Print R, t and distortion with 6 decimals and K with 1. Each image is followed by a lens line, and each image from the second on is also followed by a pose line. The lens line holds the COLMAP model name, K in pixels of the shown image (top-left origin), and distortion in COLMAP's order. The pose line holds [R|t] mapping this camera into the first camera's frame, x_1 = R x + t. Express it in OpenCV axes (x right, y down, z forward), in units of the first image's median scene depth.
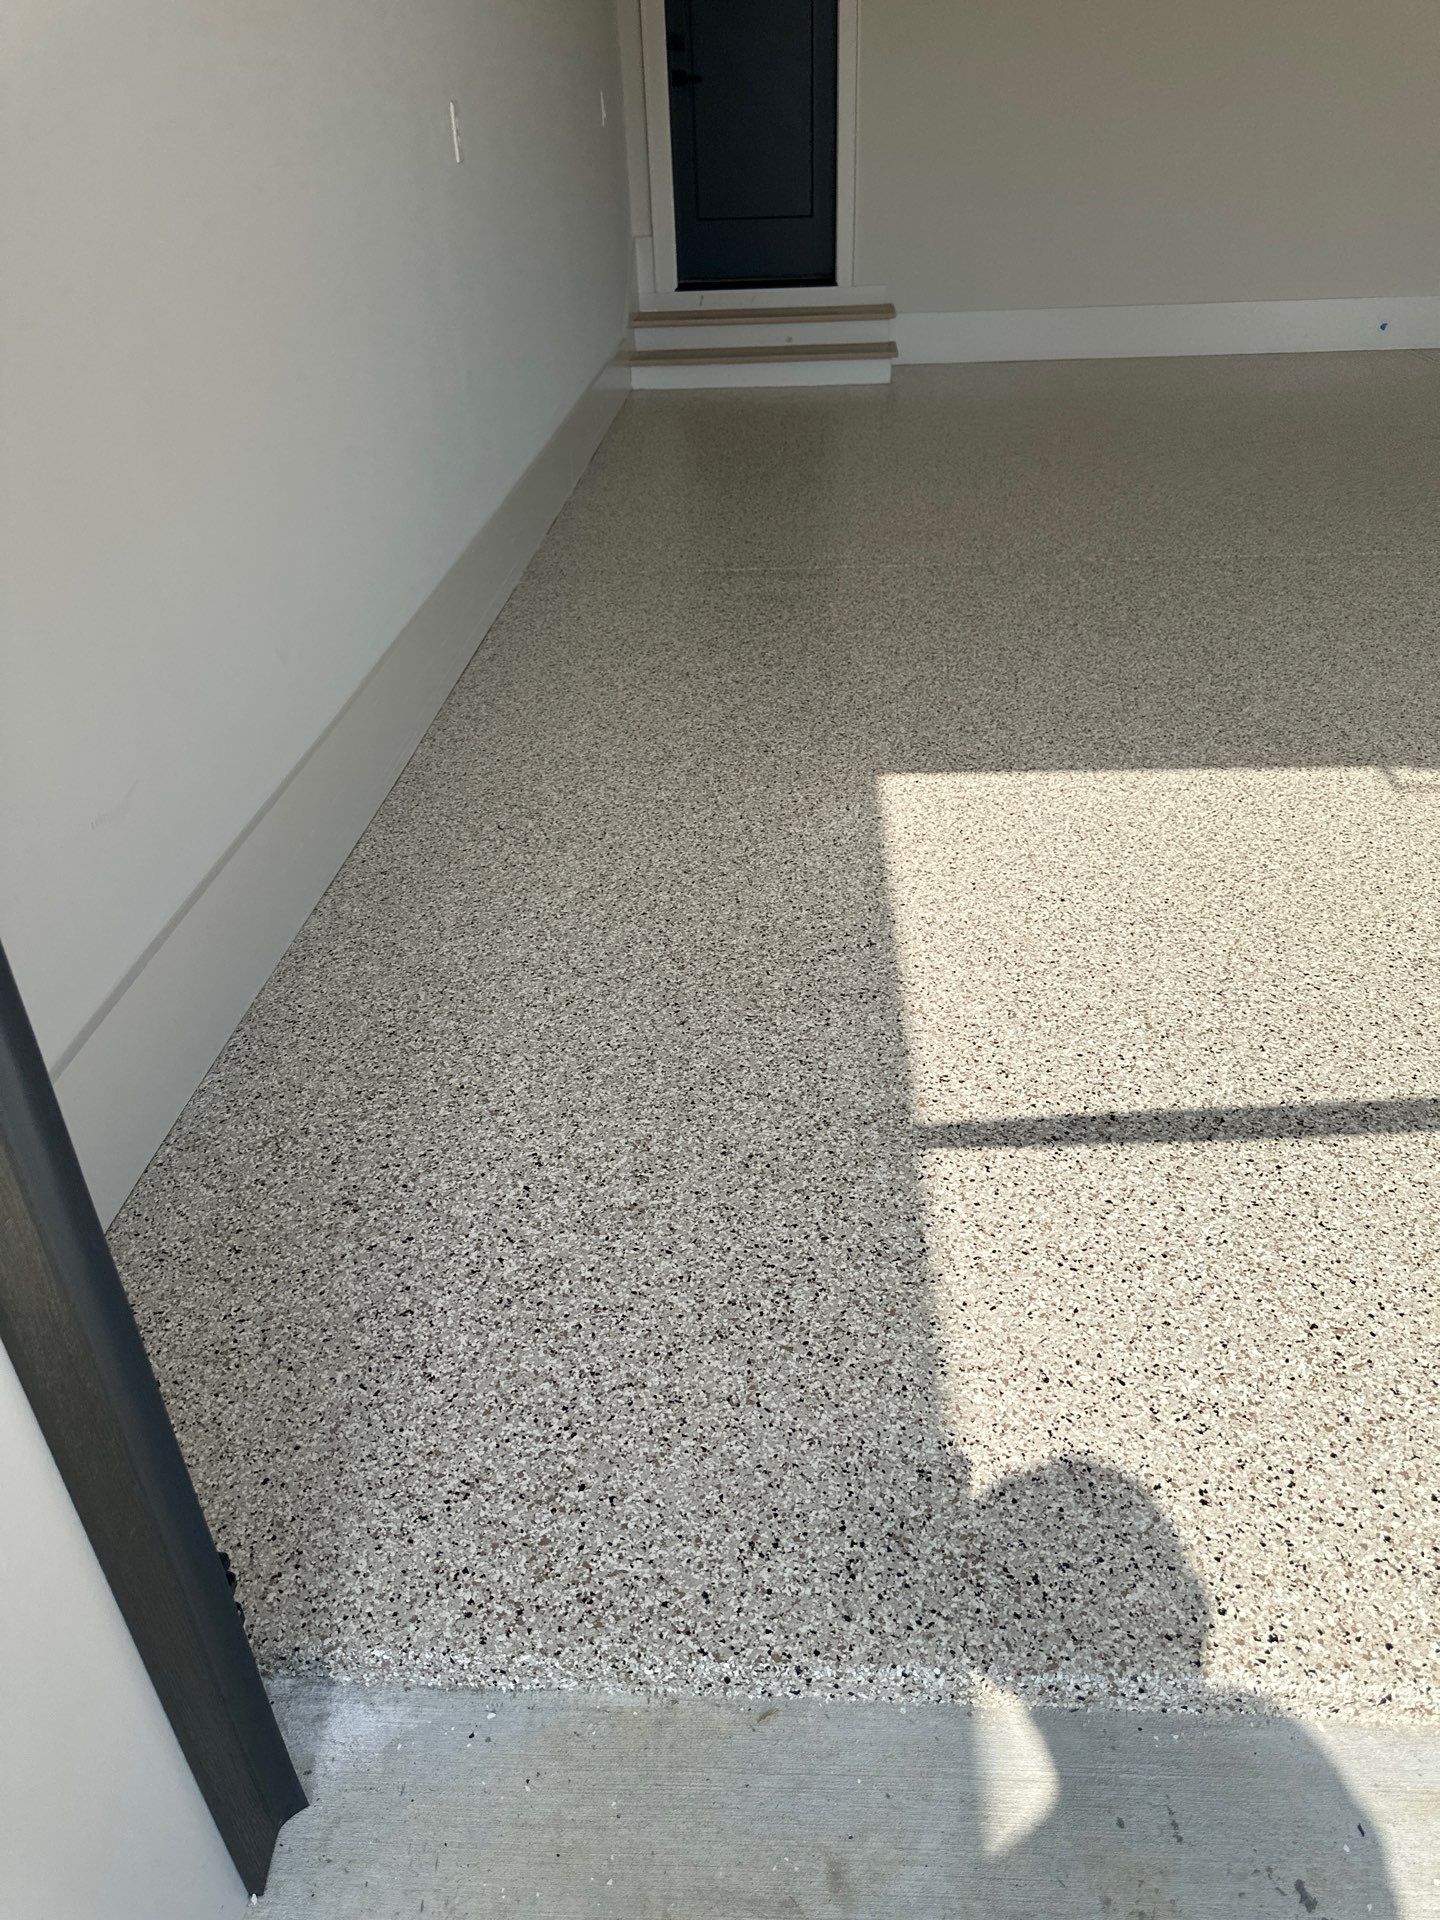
lens RADIAL K [[1431.1, 0, 784.4], [0, 1431.1, 971.2], [0, 0, 1]] dist [0.126443, -0.094121]
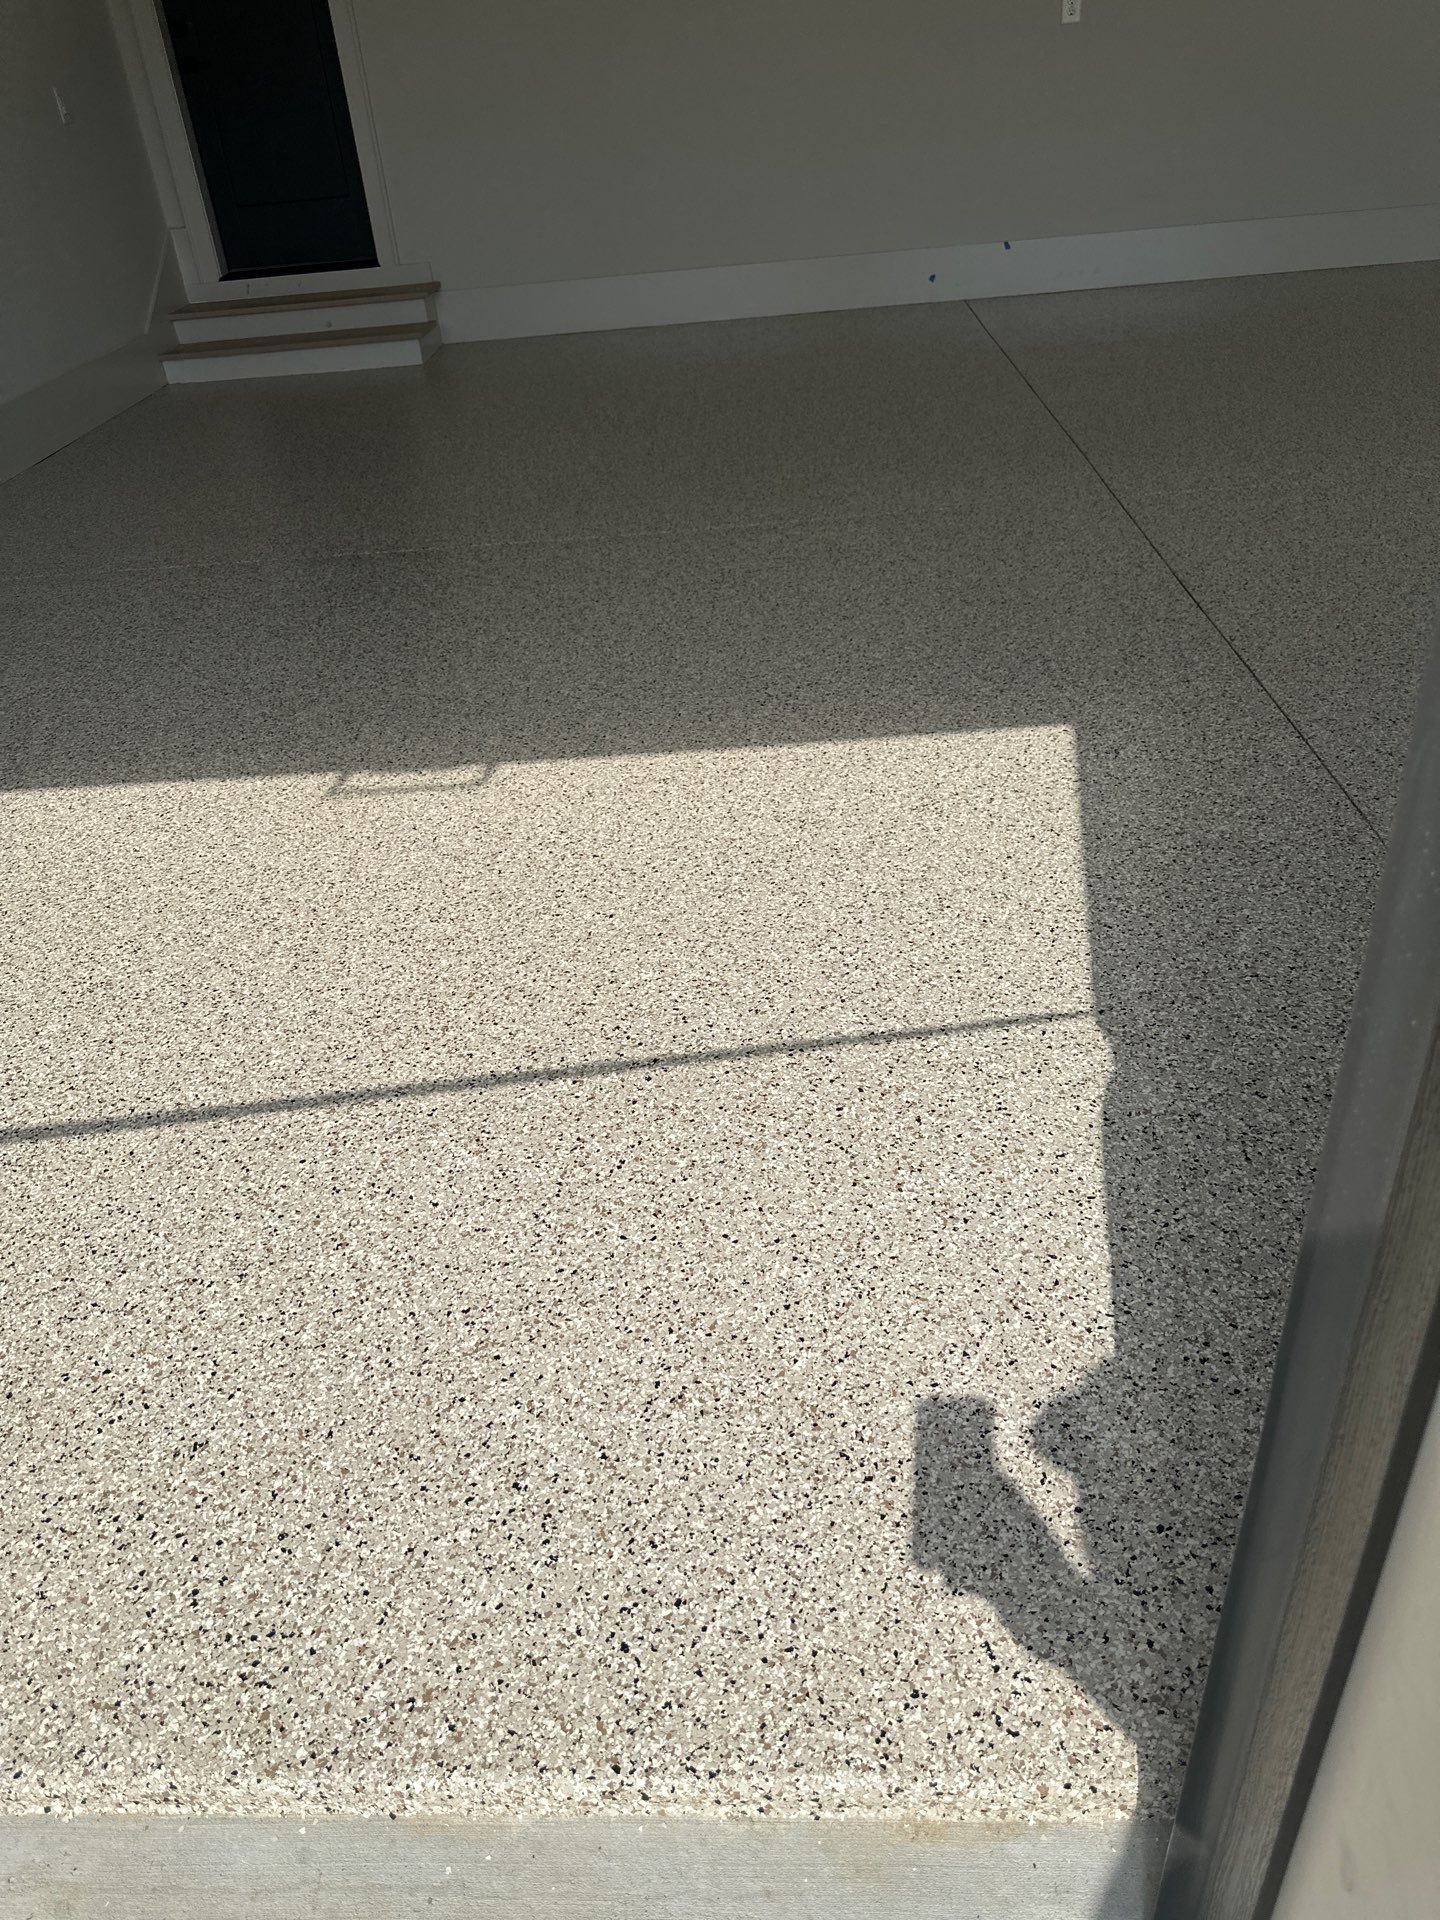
lens RADIAL K [[1431.1, 0, 784.4], [0, 1431.1, 971.2], [0, 0, 1]] dist [0.126443, -0.094121]
pose [[0.997868, -0.058631, -0.028666, 0.311283], [0.059362, 0.997915, 0.025331, -0.004741], [0.027121, -0.026979, 0.999268, 0.006104]]
